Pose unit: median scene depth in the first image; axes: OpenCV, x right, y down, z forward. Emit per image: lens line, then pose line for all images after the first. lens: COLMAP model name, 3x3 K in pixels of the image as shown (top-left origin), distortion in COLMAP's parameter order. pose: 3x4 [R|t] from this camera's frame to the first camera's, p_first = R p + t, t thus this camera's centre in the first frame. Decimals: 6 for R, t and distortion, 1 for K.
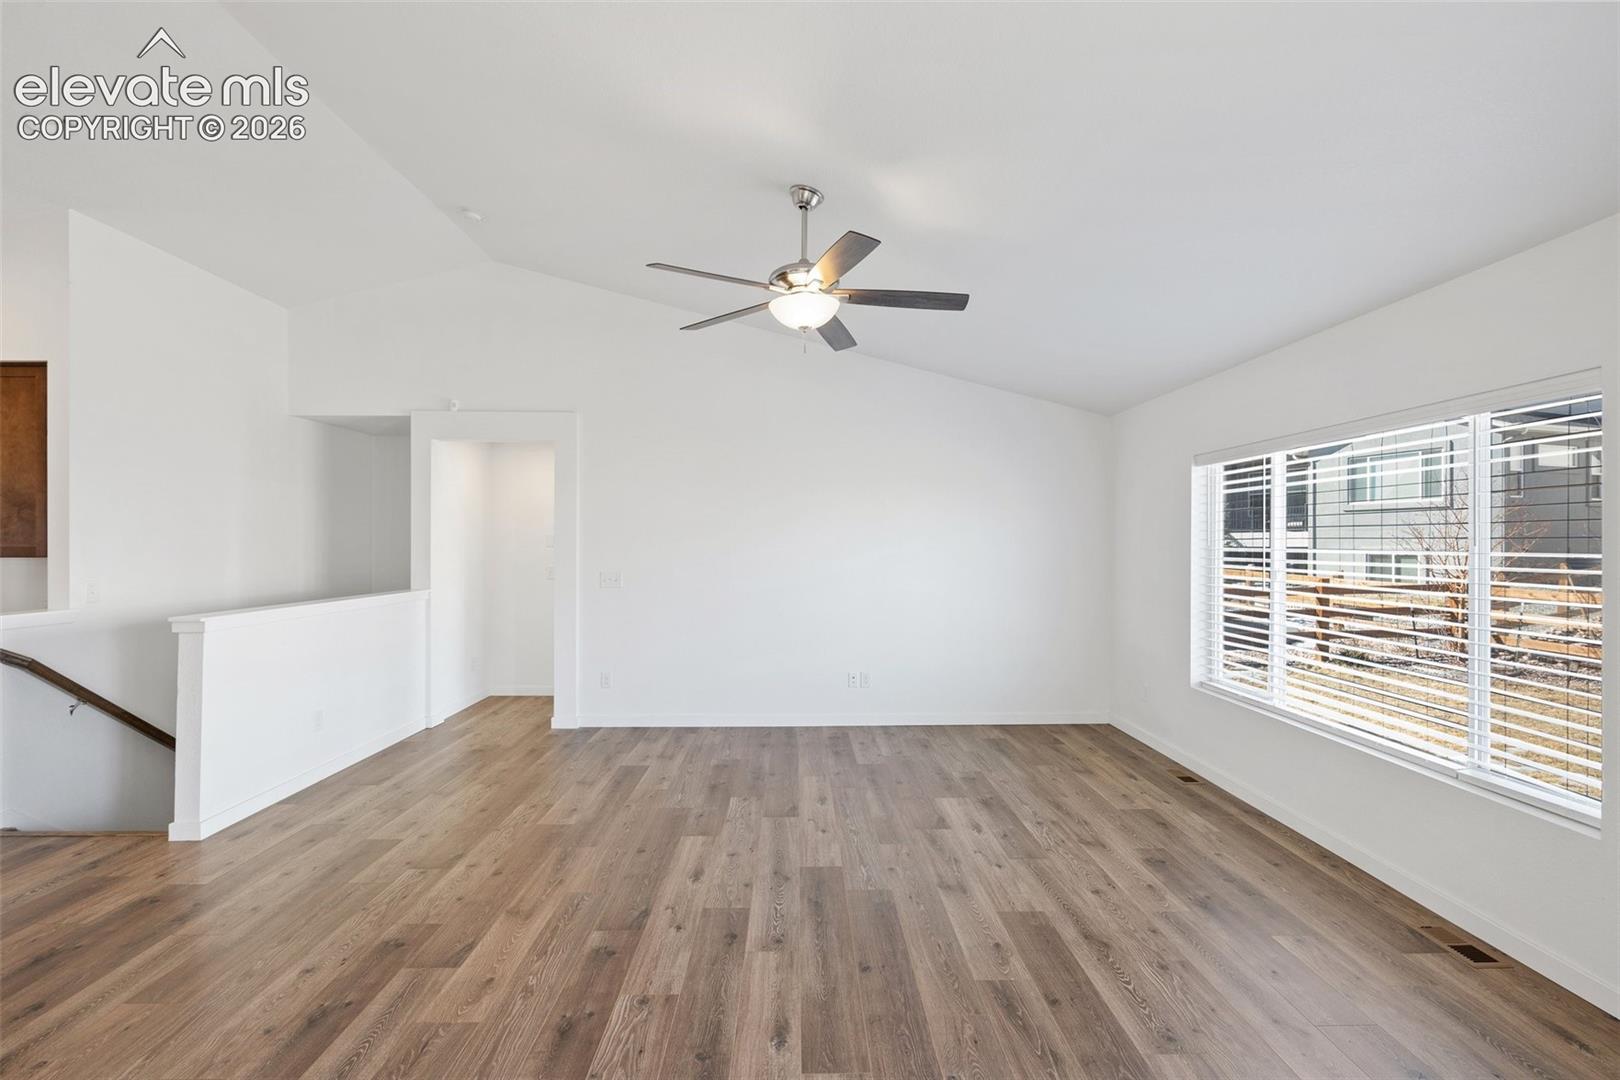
lens RADIAL K [[740.5, 0, 812.3], [0, 740.5, 543.2], [0, 0, 1]] dist [-0.001303, 0.000262]
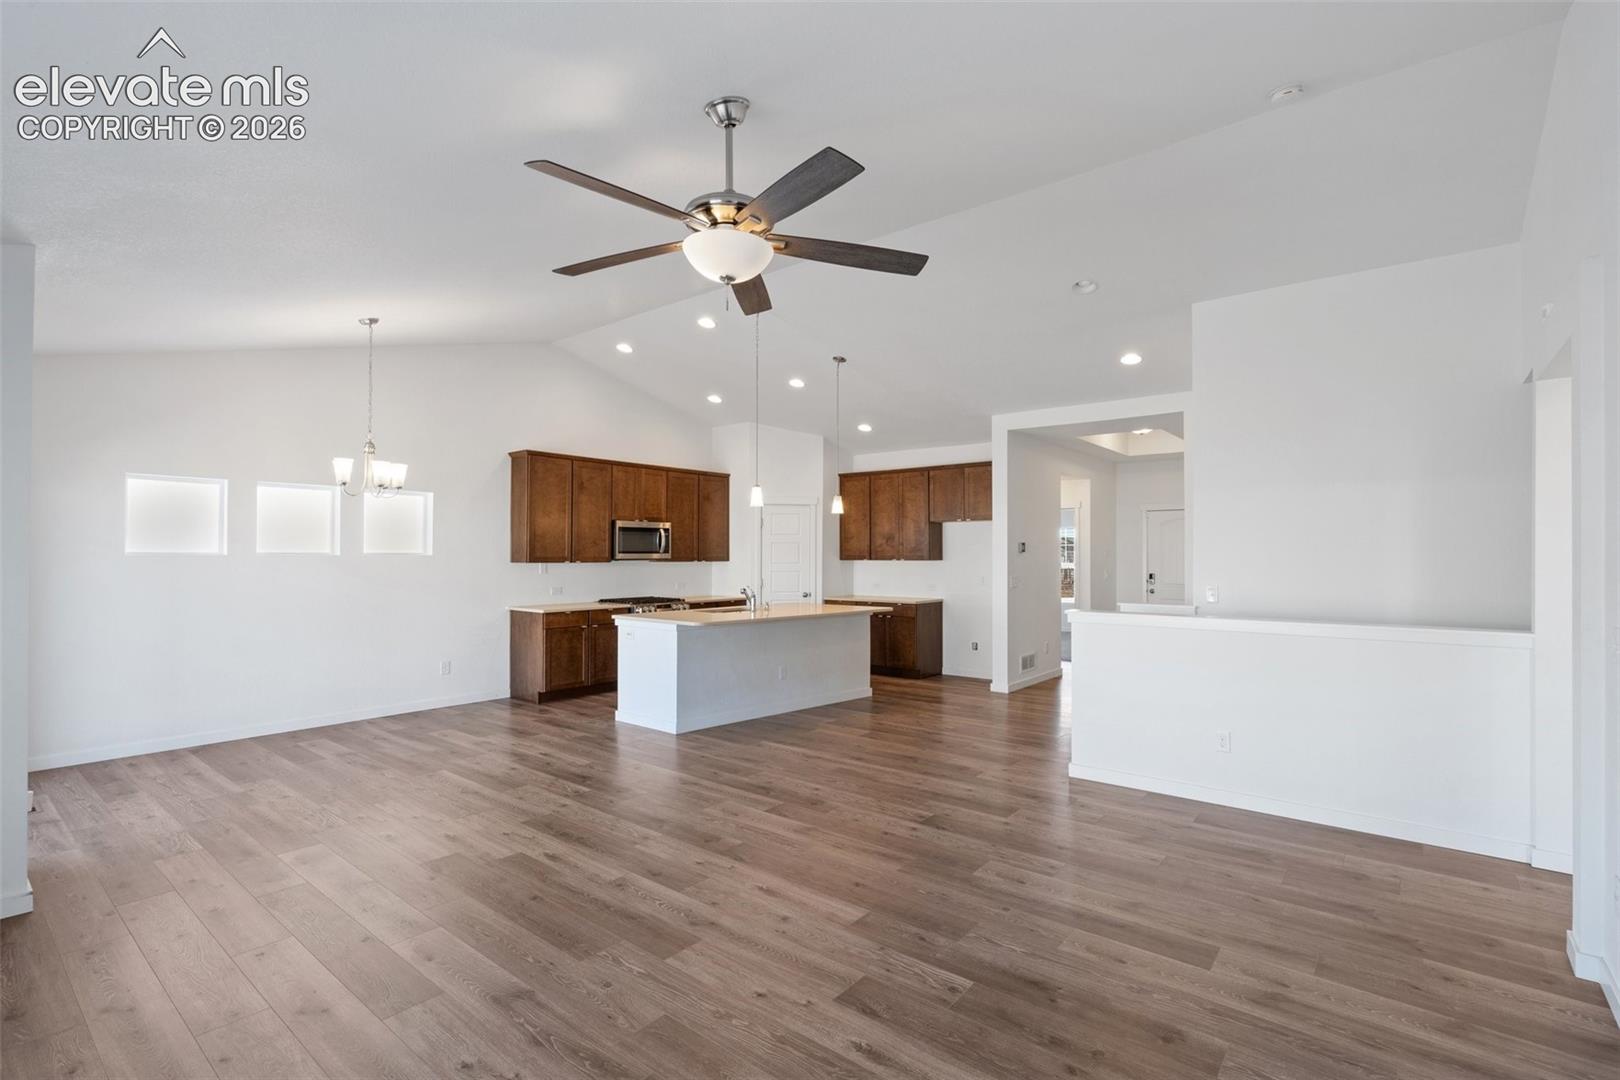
lens RADIAL K [[740.5, 0, 812.3], [0, 740.5, 543.2], [0, 0, 1]] dist [-0.001303, 0.000262]
pose [[-0.645913, -0.014284, -0.763277, 0.558032], [-0.001435, 0.999846, -0.017497, 0.001414], [0.763410, -0.010206, -0.645834, 1.660792]]
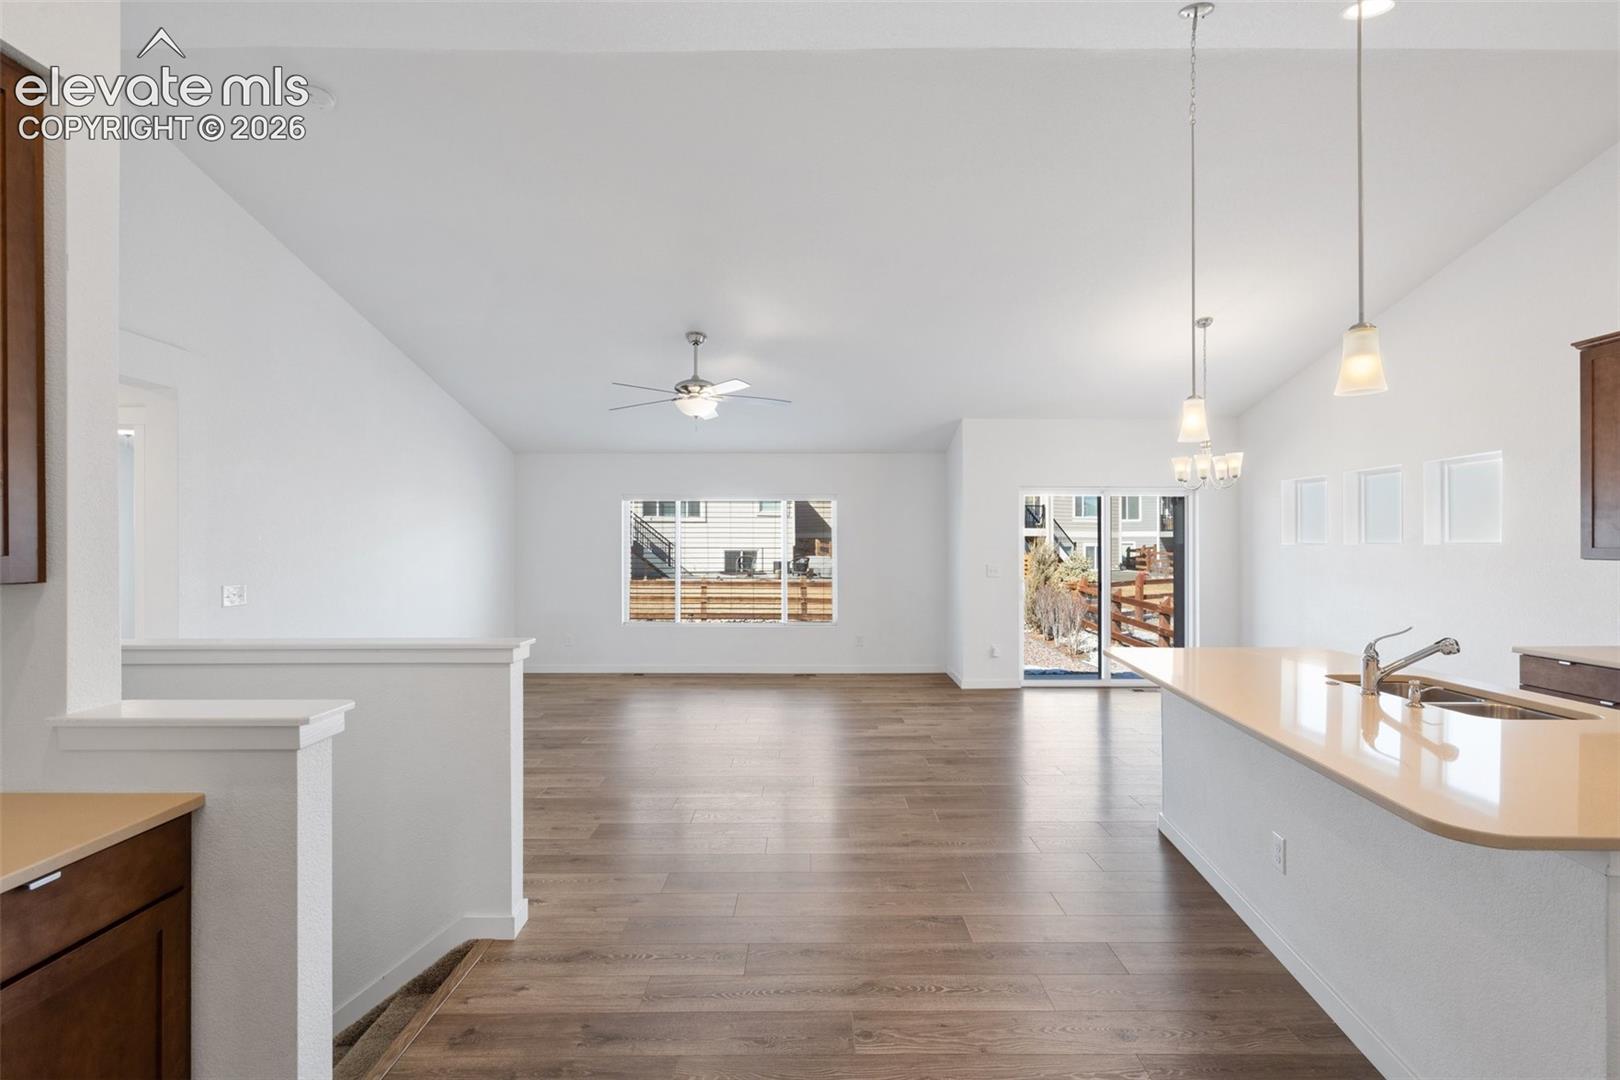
lens RADIAL K [[734.0, 0, 816.3], [0, 734.0, 545.2], [0, 0, 1]] dist [0.001034, 0.000218]
pose [[0.016966, -0.001901, 0.999854, -1.764946], [-0.000124, 0.999998, 0.001904, -0.002732], [-0.999856, -0.000156, 0.016966, 0.738567]]
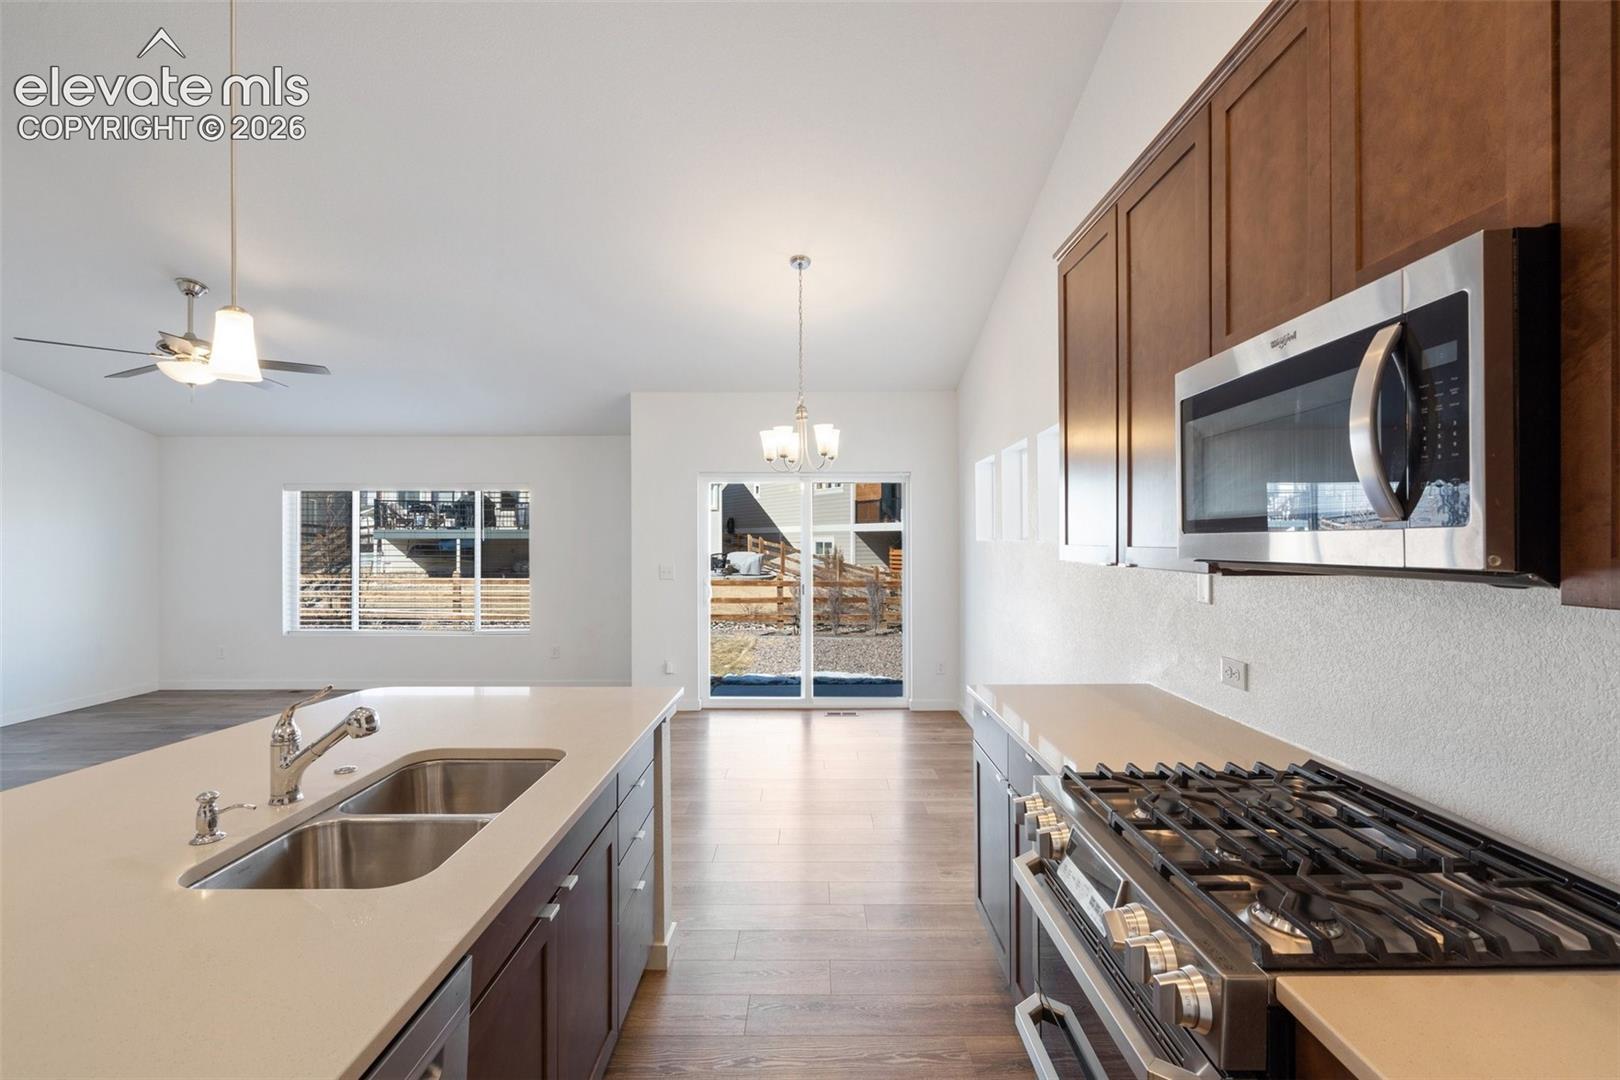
lens RADIAL K [[735.0, 0, 815.1], [0, 735.0, 536.2], [0, 0, 1]] dist [-0.003421, -0.000280]
pose [[0.021793, 0.003713, 0.999756, -1.406391], [0.002177, 0.999991, -0.003761, -0.003382], [-0.999760, 0.002258, 0.021785, -0.186657]]
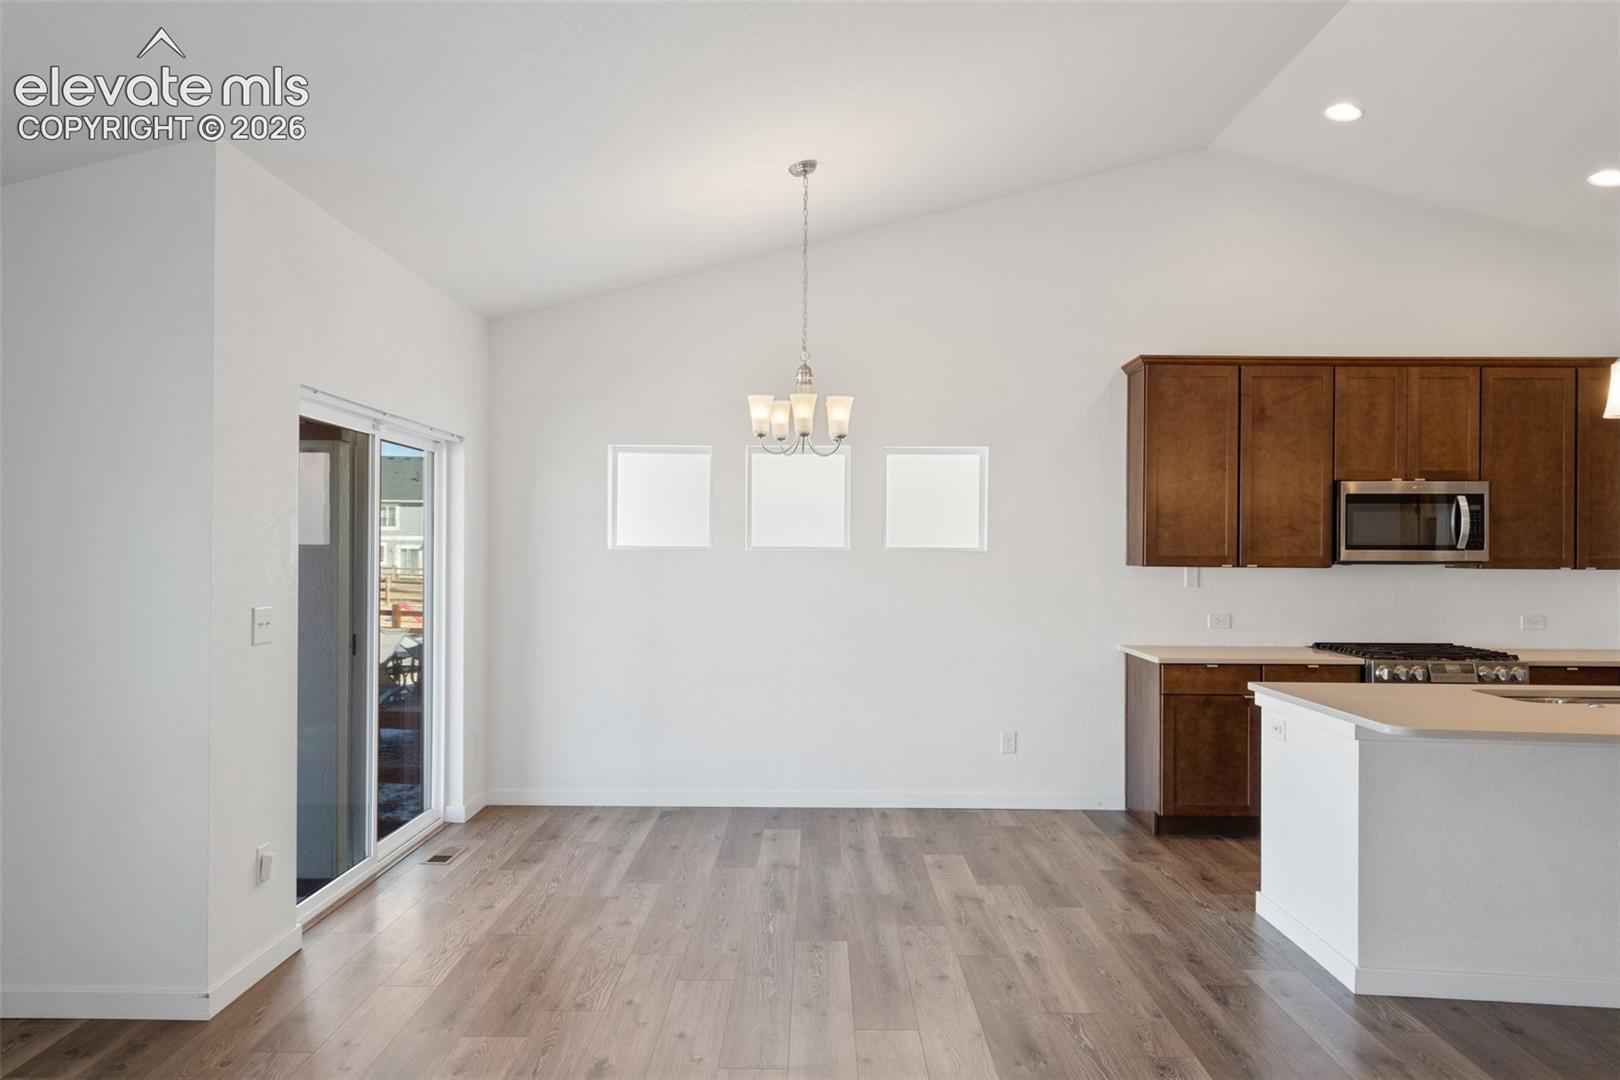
lens RADIAL K [[1090.6, 0, 810.0], [0, 1090.6, 540.0], [0, 0, 1]] dist [0.007534, 0.000980]
pose [[-0.999608, -0.007857, 0.026860, -0.100826], [-0.008104, 0.999926, -0.009096, 0.000460], [-0.026787, -0.009310, -0.999598, 1.336694]]
